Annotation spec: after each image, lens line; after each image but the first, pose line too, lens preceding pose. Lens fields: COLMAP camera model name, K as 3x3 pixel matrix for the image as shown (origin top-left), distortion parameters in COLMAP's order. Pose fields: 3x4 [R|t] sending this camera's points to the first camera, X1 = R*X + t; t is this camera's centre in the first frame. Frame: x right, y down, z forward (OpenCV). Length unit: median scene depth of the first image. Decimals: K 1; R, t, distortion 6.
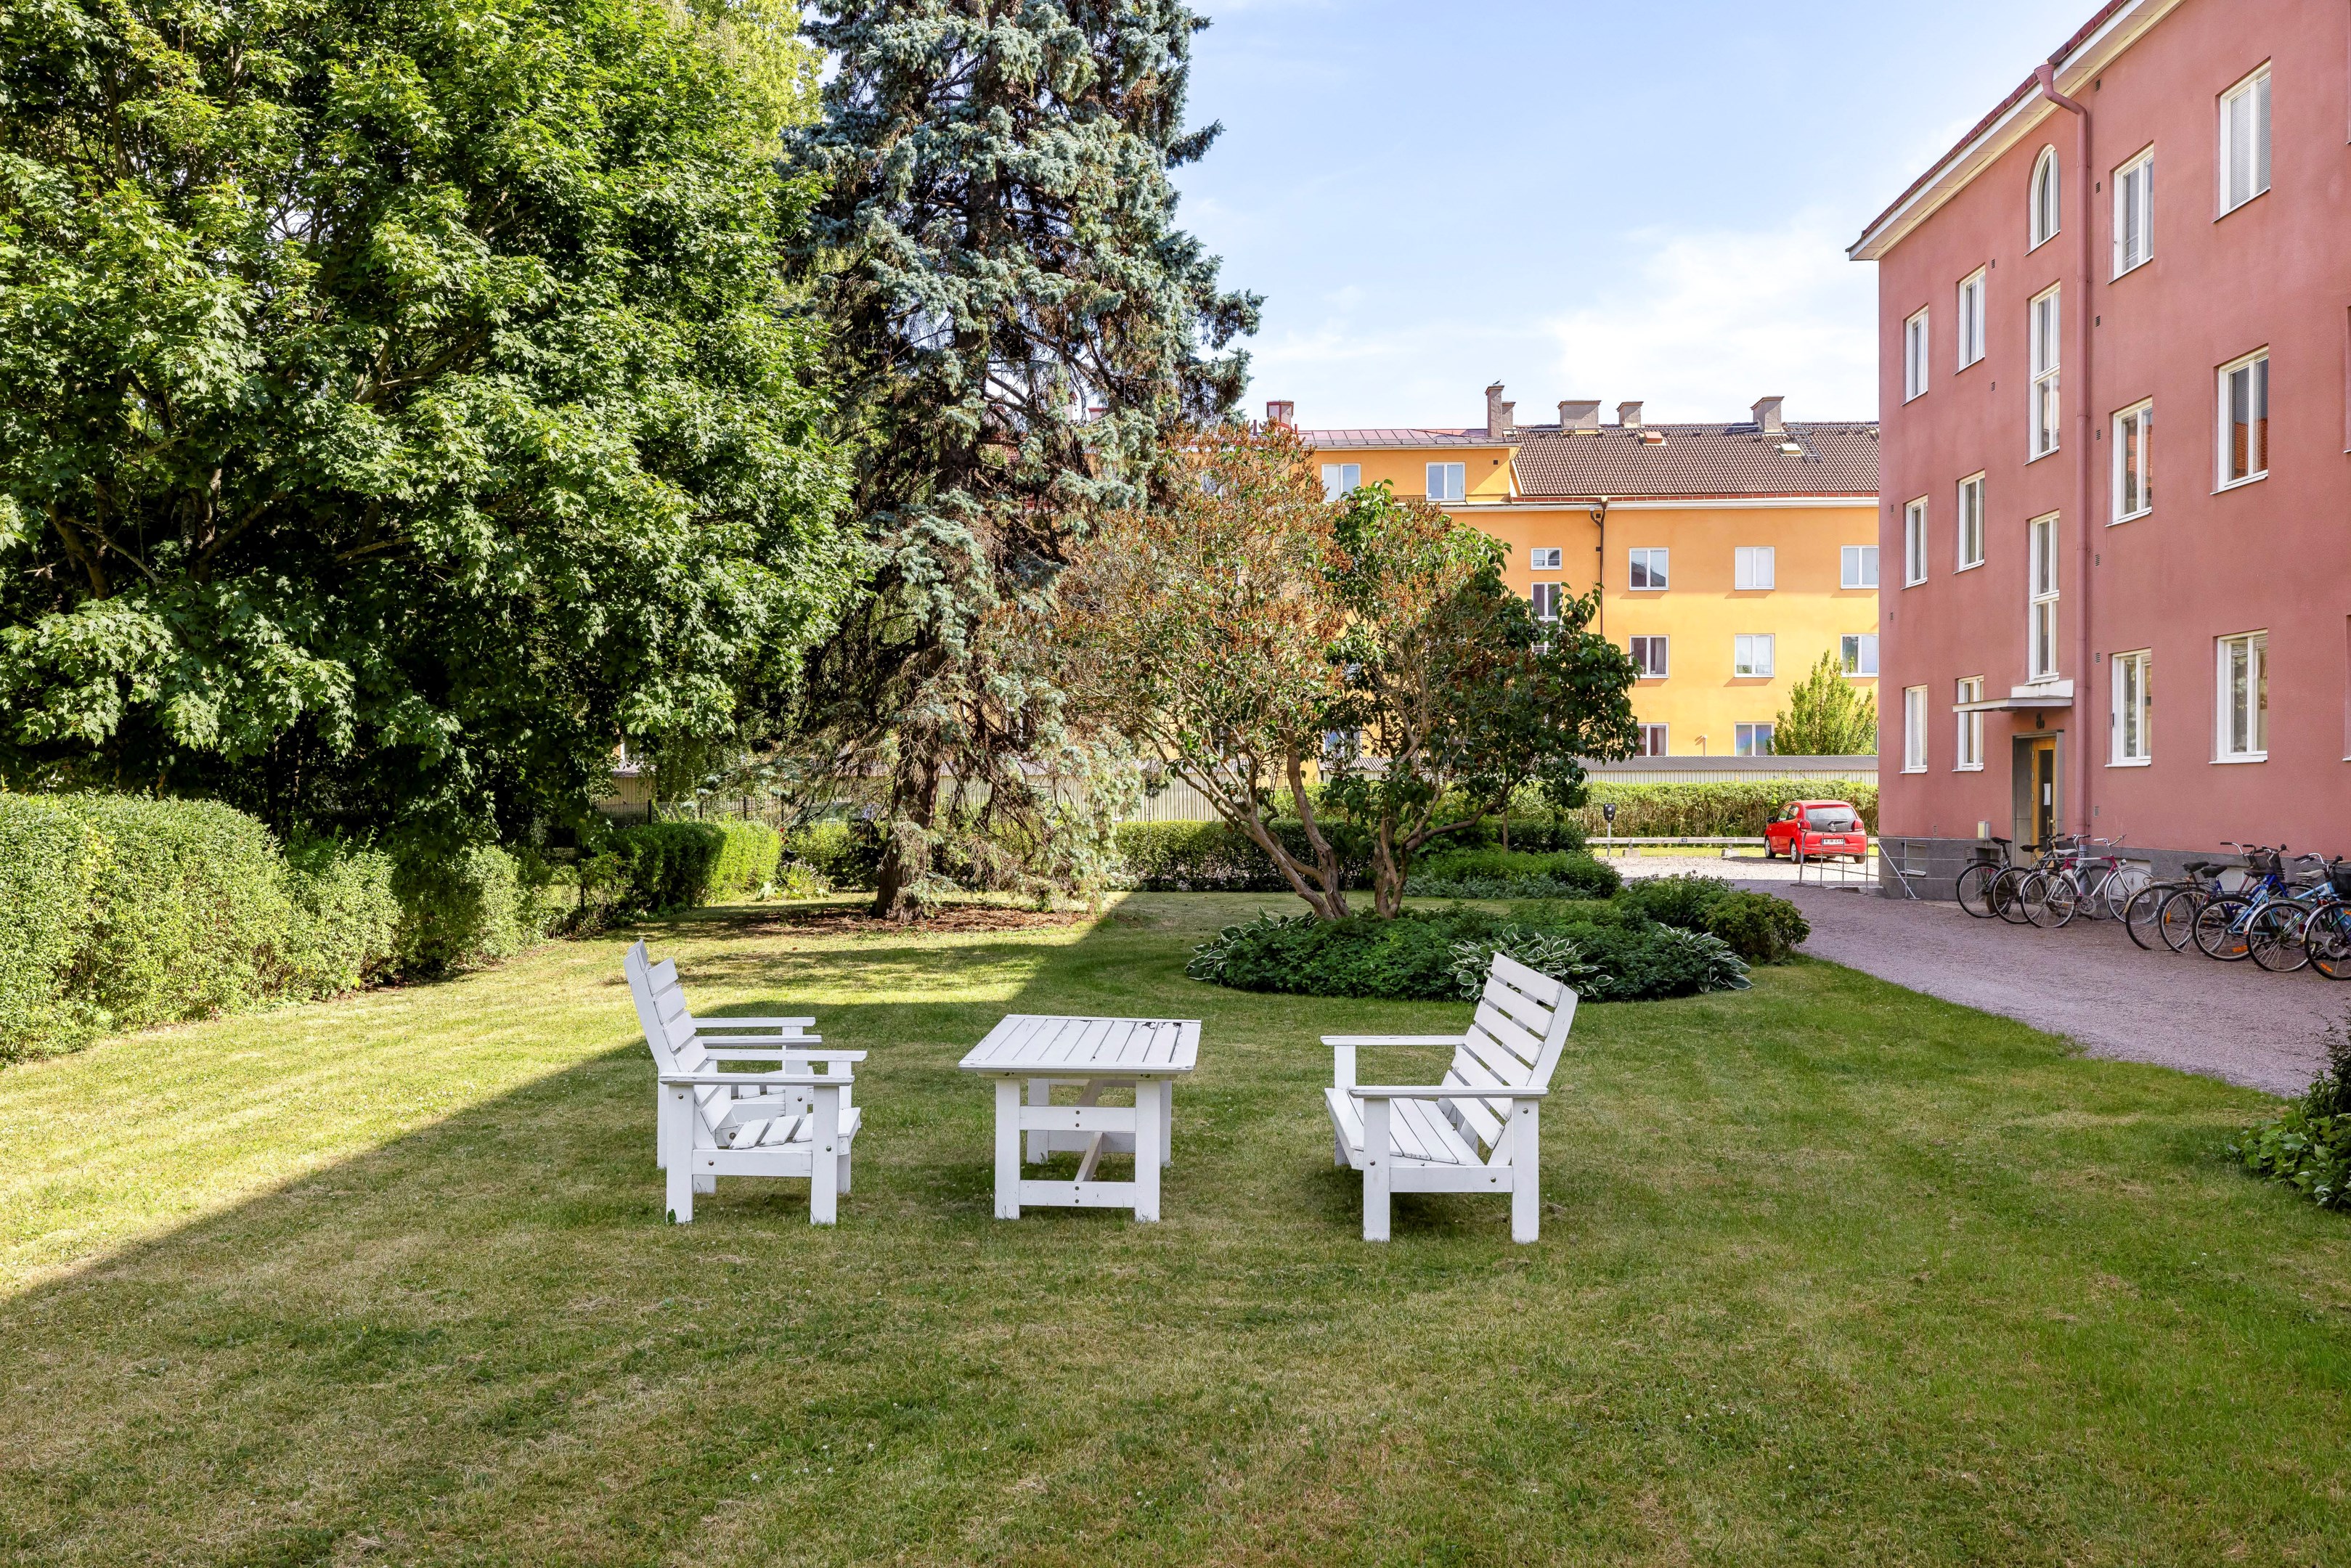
lens RADIAL K [[2107.6, 0, 1150.3], [0, 2107.6, 827.2], [0, 0, 1]] dist [0.019595, -0.016432]
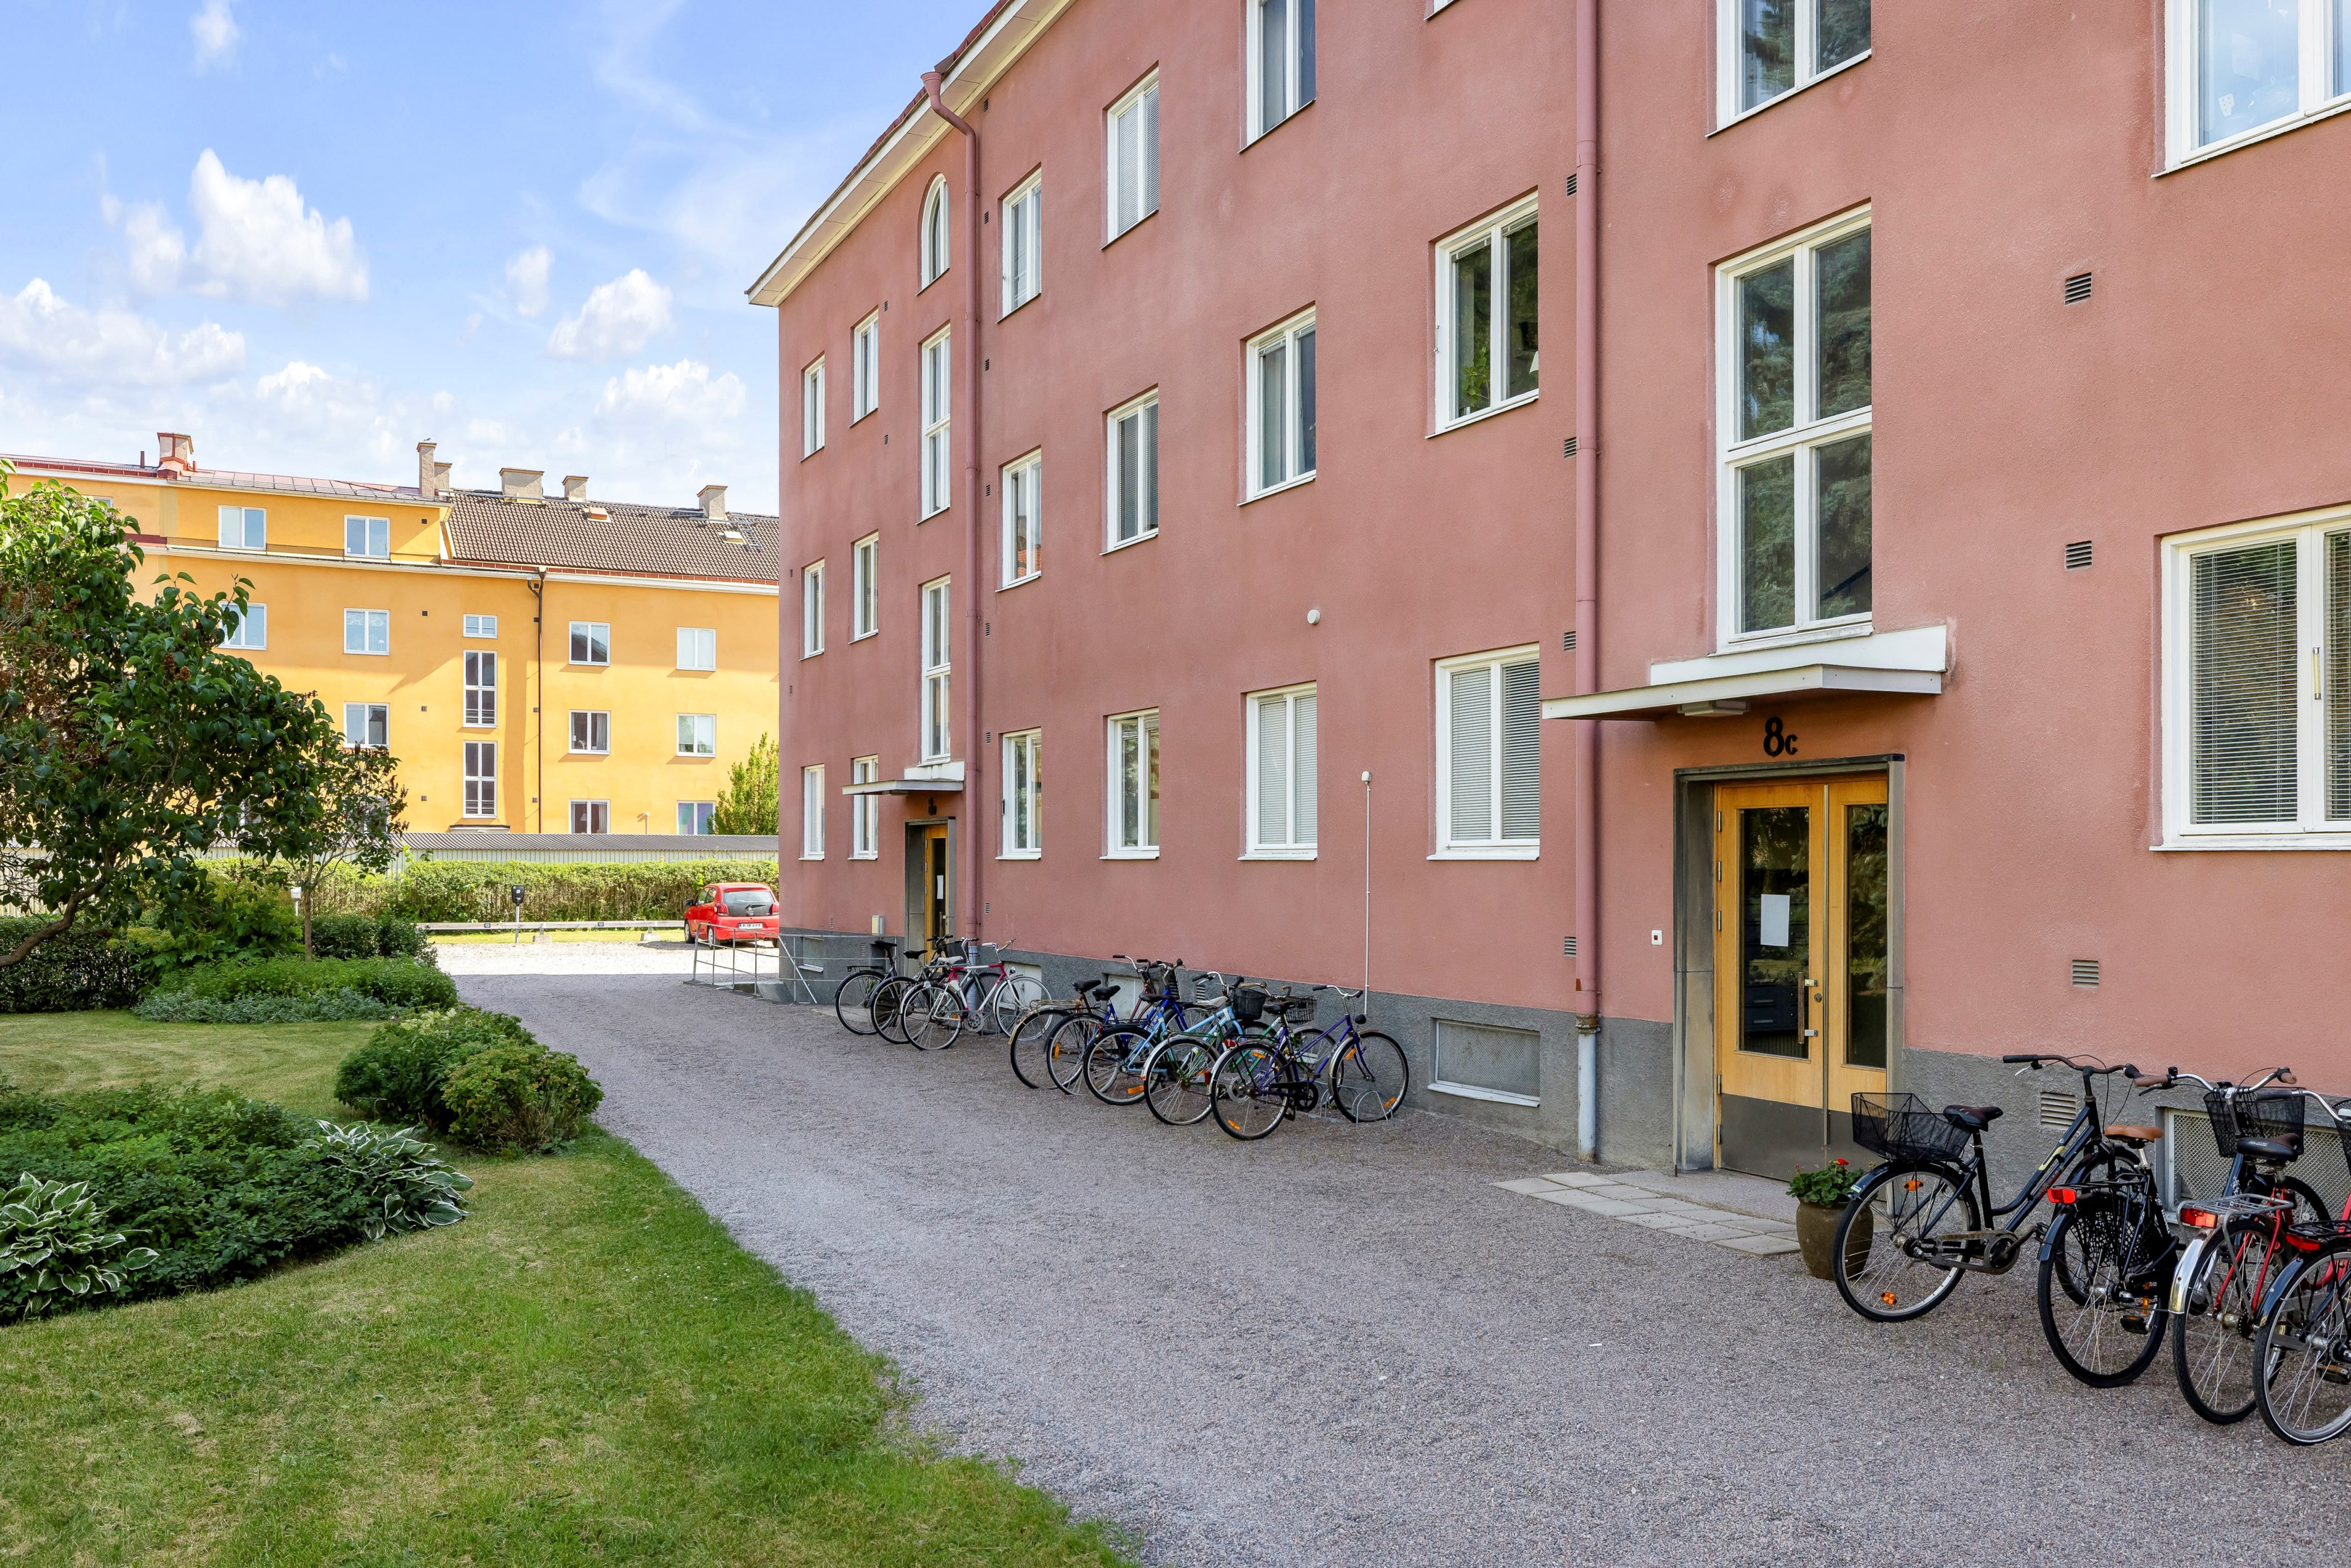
lens RADIAL K [[1835.9, 0, 1207.1], [0, 1835.9, 840.4], [0, 0, 1]] dist [0.004618, -0.001188]
pose [[0.865439, 0.009372, 0.500926, 0.128861], [0.004414, 0.999644, -0.026328, -0.014441], [-0.500994, 0.024996, 0.865090, 0.261045]]
